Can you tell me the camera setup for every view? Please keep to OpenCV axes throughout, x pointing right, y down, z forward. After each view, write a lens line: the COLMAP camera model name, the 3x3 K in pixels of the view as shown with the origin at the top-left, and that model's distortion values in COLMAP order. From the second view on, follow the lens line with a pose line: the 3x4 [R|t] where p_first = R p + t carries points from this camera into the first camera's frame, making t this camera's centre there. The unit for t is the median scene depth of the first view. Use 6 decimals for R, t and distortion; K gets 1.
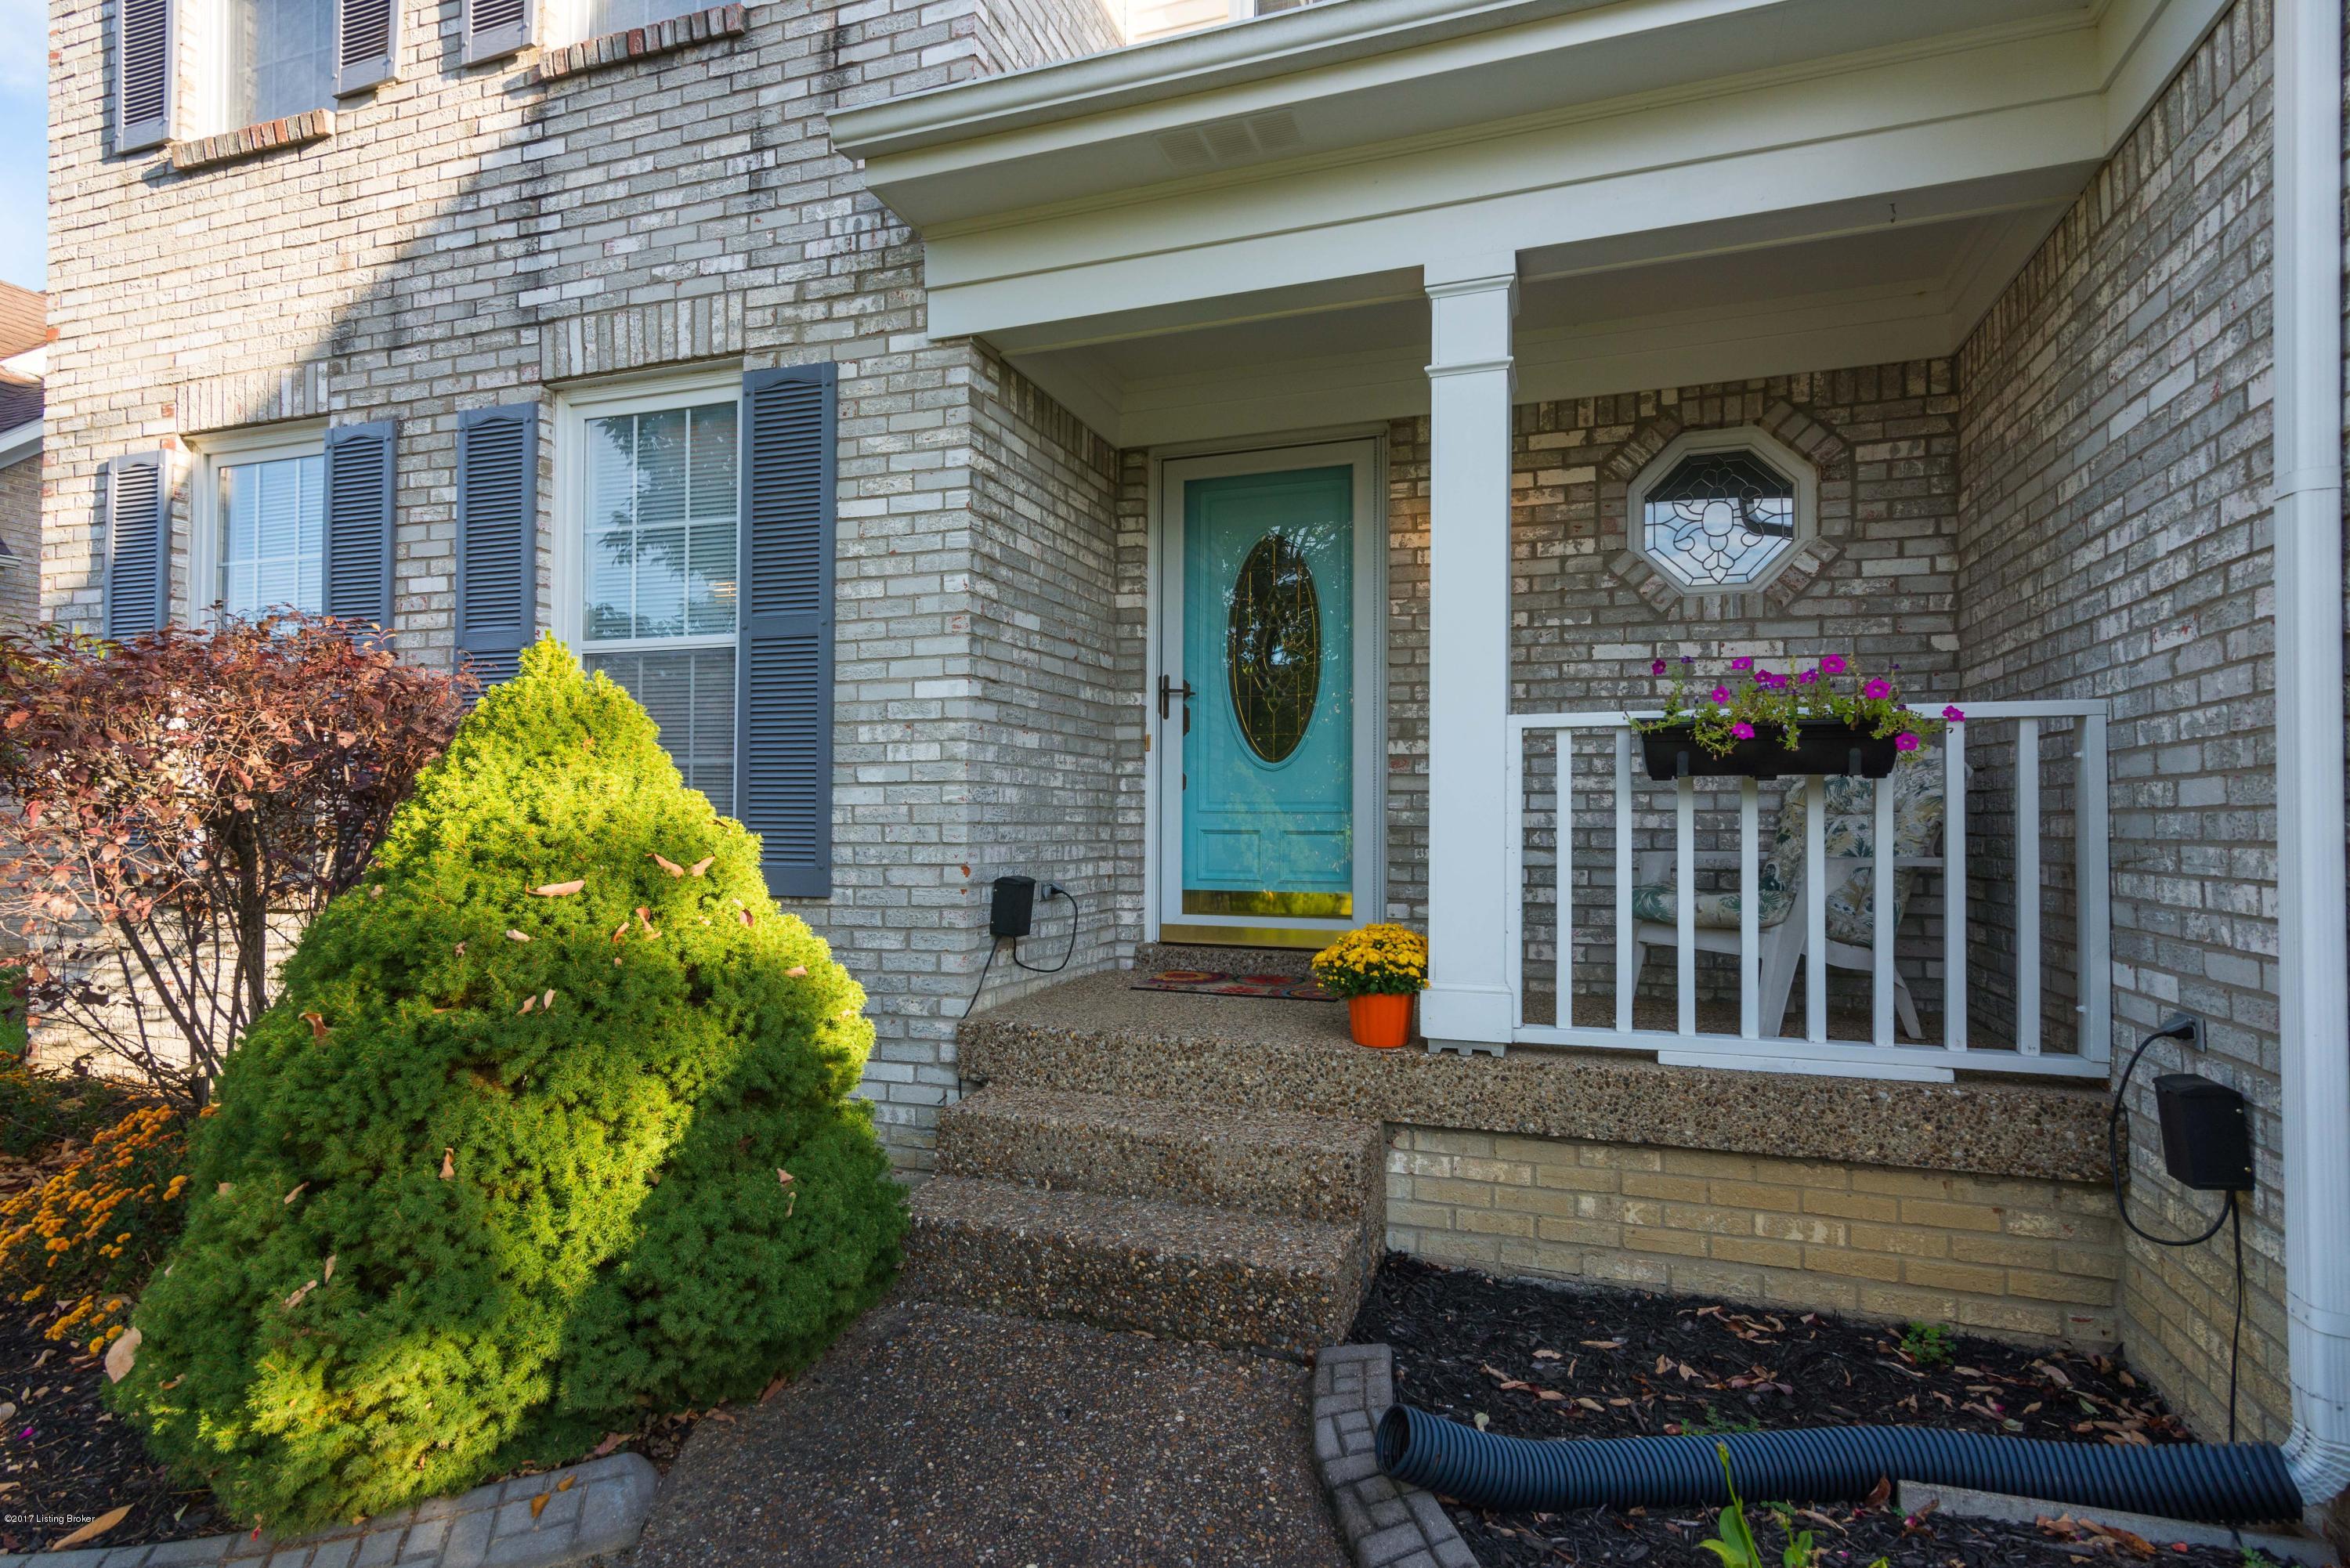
lens RADIAL K [[1138.6, 0, 1163.0], [0, 1138.6, 776.8], [0, 0, 1]] dist [0.015156, 0.000908]
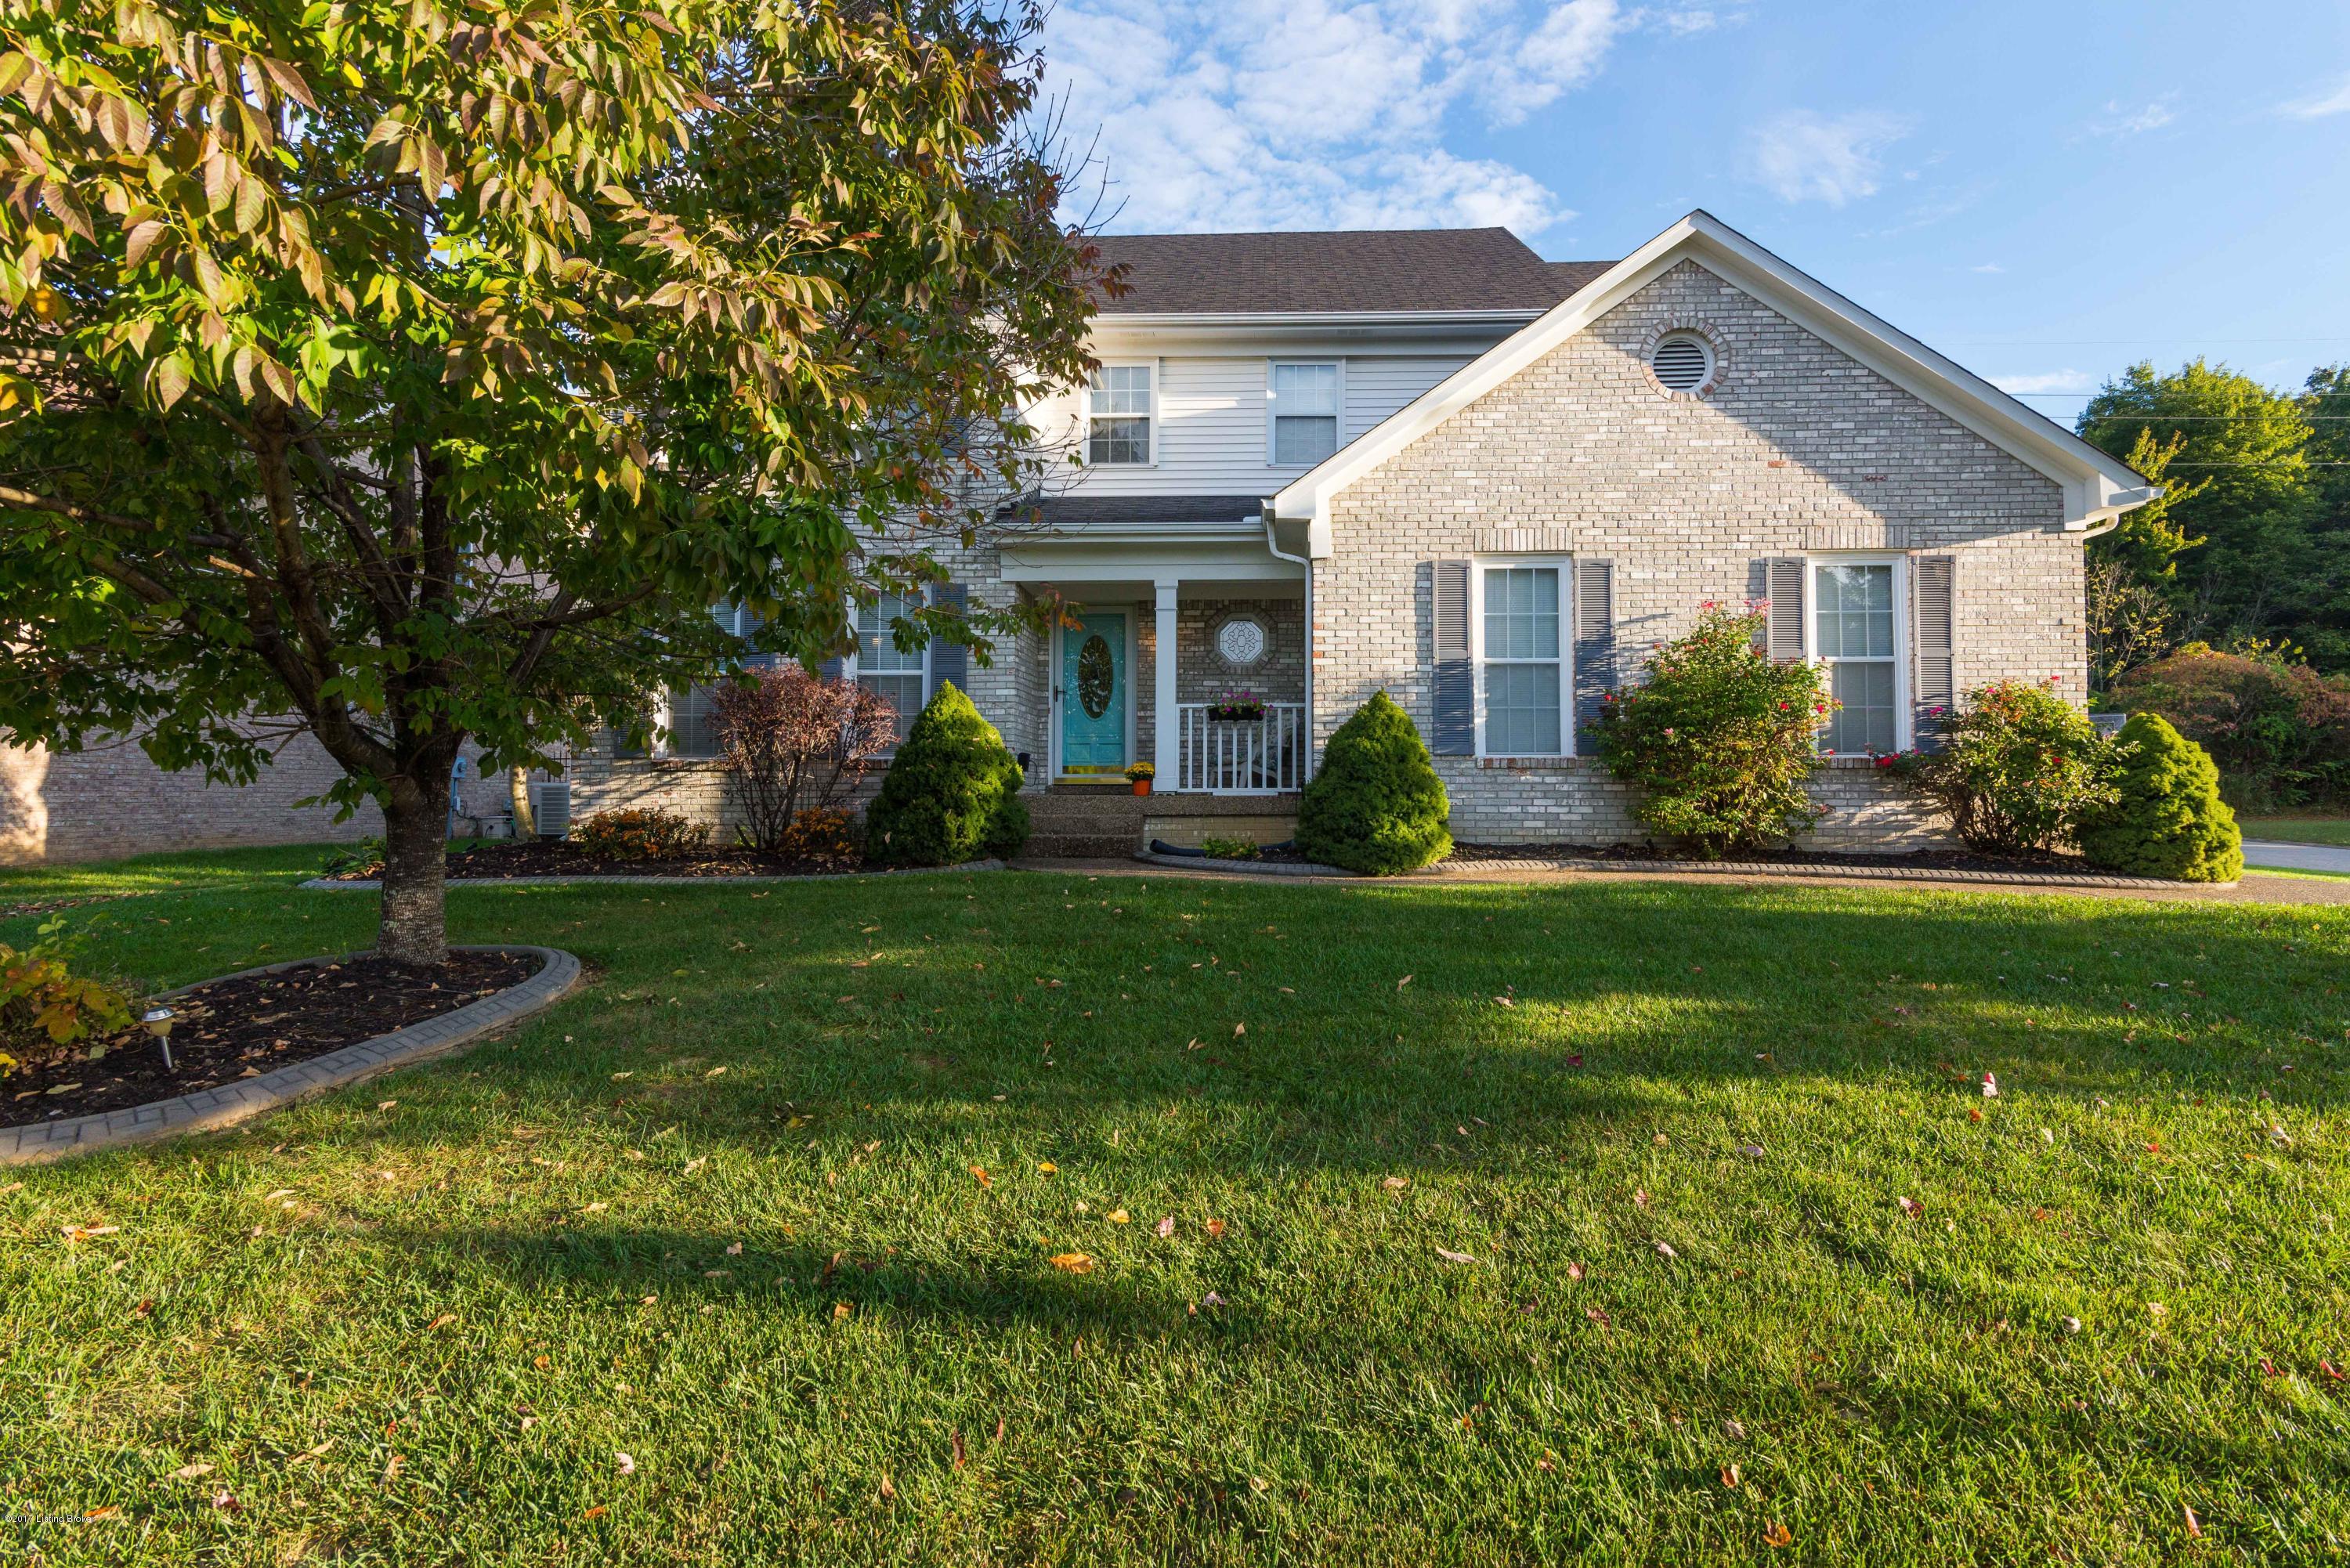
lens RADIAL K [[1138.6, 0, 1163.0], [0, 1138.6, 776.8], [0, 0, 1]] dist [0.015156, 0.000908]
pose [[0.960776, -0.001536, 0.277321, -0.759411], [-0.005316, 0.999699, 0.023956, 0.092497], [-0.277274, -0.024491, 0.960479, -2.530842]]
